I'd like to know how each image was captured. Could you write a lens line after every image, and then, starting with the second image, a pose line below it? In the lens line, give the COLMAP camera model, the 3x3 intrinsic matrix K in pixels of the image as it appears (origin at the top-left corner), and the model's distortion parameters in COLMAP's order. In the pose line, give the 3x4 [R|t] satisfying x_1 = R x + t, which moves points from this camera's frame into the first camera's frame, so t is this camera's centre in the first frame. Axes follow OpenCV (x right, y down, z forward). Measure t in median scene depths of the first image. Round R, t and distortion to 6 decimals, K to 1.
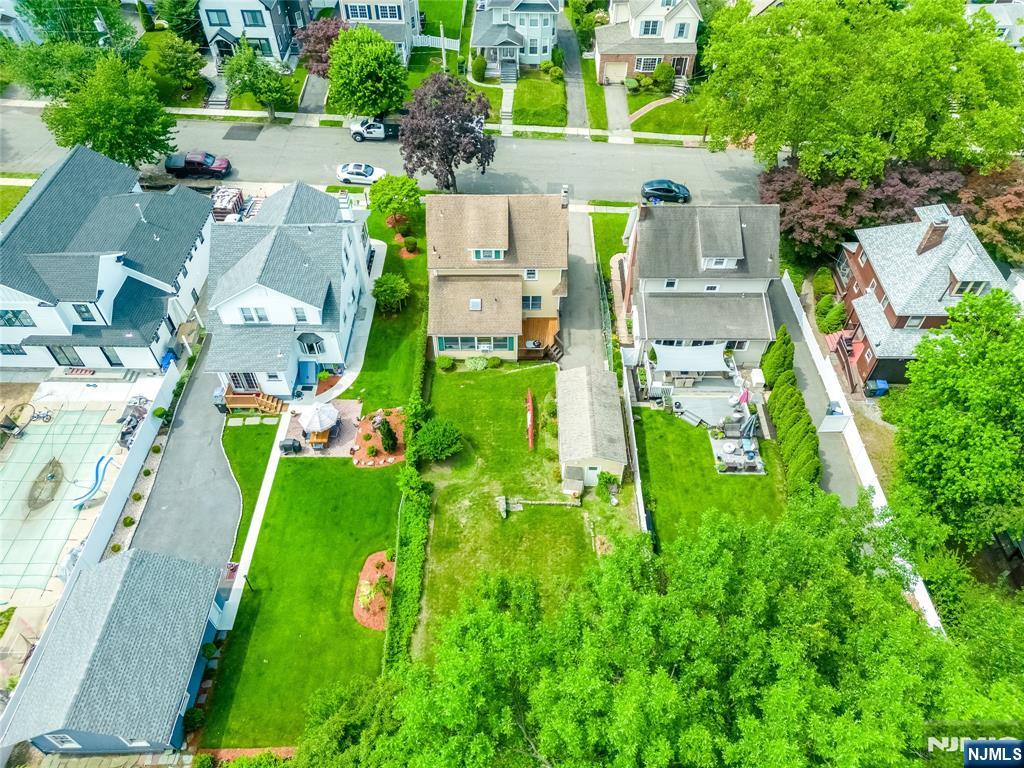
lens RADIAL K [[774.3, 0, 516.5], [0, 774.3, 383.5], [0, 0, 1]] dist [0.090935, 0.000852]
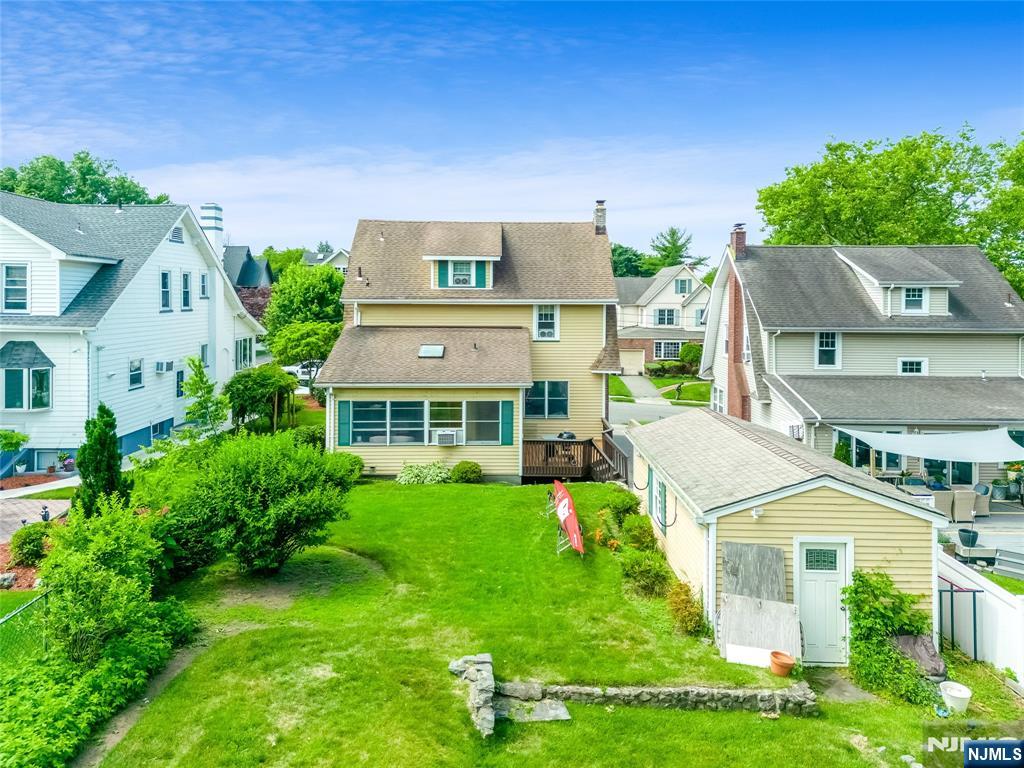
lens RADIAL K [[724.7, 0, 506.3], [0, 724.7, 385.8], [0, 0, 1]] dist [0.007216, -0.001748]
pose [[0.999898, 0.009965, 0.010238, -0.011948], [0.000660, 0.683630, -0.729828, 0.231209], [-0.014271, 0.729760, 0.683554, 0.727129]]
